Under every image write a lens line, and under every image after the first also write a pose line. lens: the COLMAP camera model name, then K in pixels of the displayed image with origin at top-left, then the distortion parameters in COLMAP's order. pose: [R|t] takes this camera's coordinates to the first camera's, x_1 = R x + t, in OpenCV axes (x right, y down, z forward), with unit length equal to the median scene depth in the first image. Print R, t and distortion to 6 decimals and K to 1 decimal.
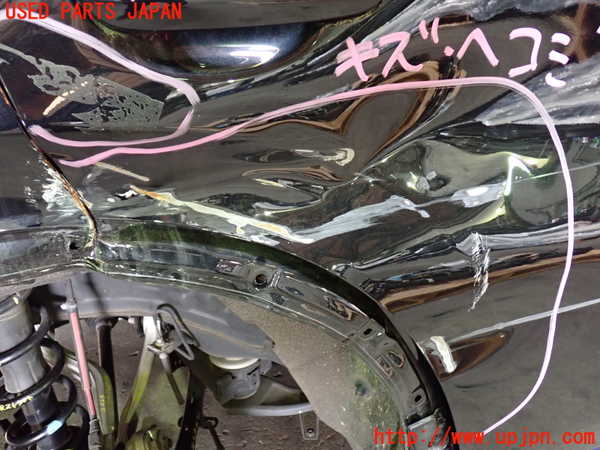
lens RADIAL K [[525.5, 0, 299.3], [0, 525.5, 224.7], [0, 0, 1]] dist [0.006325, -0.013739]
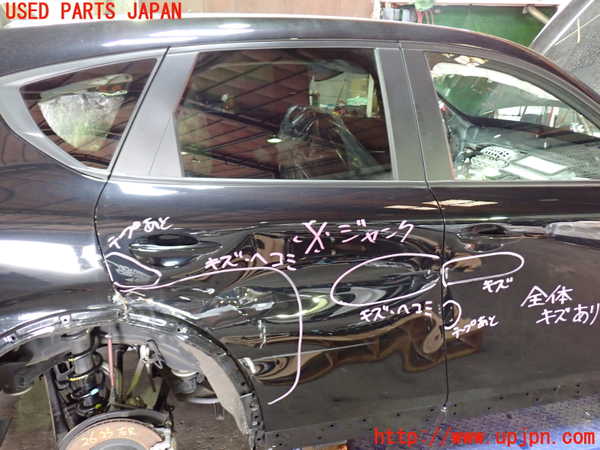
lens RADIAL K [[525.5, 0, 300.9], [0, 525.5, 225.0], [0, 0, 1]] dist [0.006325, -0.013739]
pose [[0.996330, 0.078349, -0.034473, 0.419439], [-0.081902, 0.989644, -0.117883, -0.119035], [0.024880, 0.120273, 0.992429, -1.259853]]
